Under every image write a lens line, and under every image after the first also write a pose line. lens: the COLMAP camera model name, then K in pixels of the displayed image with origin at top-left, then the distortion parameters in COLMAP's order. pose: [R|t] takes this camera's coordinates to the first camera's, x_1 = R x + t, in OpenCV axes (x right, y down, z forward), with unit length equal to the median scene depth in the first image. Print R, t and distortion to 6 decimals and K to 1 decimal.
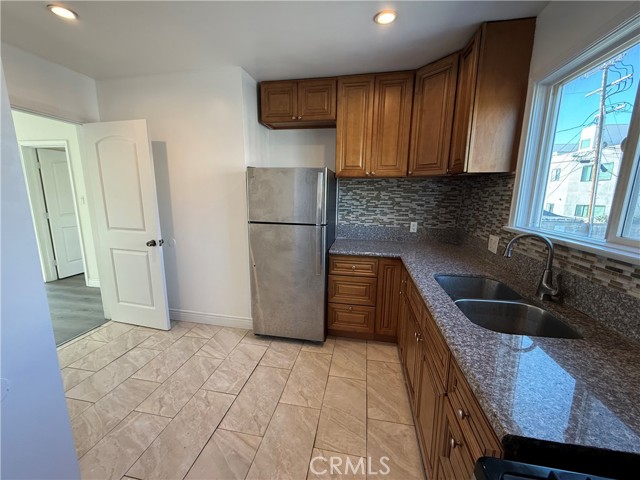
lens RADIAL K [[255.2, 0, 319.0], [0, 255.2, 240.5], [0, 0, 1]] dist [-0.001297, 0.000038]
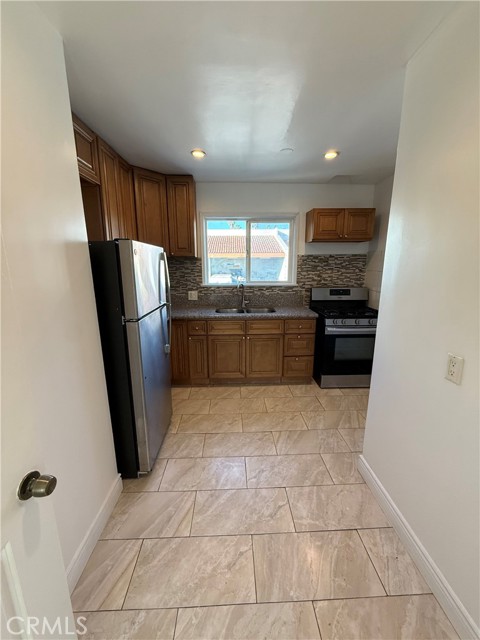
lens RADIAL K [[255.2, 0, 241.3], [0, 255.2, 317.4], [0, 0, 1]] dist [-0.001297, 0.000038]
pose [[-0.218076, -0.212709, 0.952469, -0.996360], [0.175713, 0.951452, 0.252713, -0.203461], [-0.959983, 0.222472, -0.170114, 0.853989]]
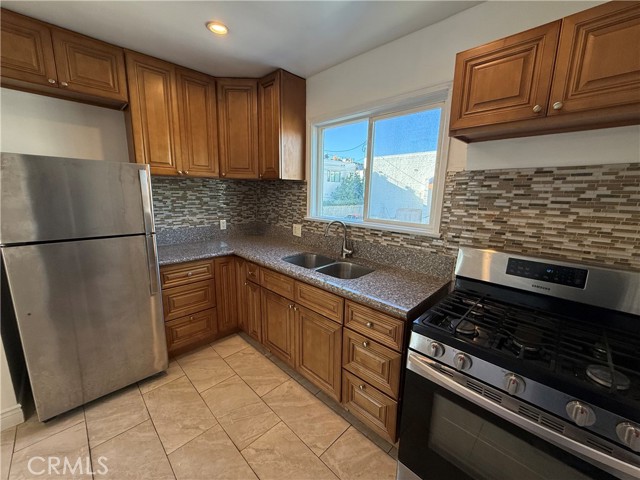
lens RADIAL K [[255.2, 0, 319.0], [0, 255.2, 240.5], [0, 0, 1]] dist [-0.001297, 0.000038]
pose [[0.562741, -0.155599, 0.811857, -0.341438], [0.136288, 0.986148, 0.094535, -0.040158], [-0.815321, 0.057448, 0.576153, 0.076059]]
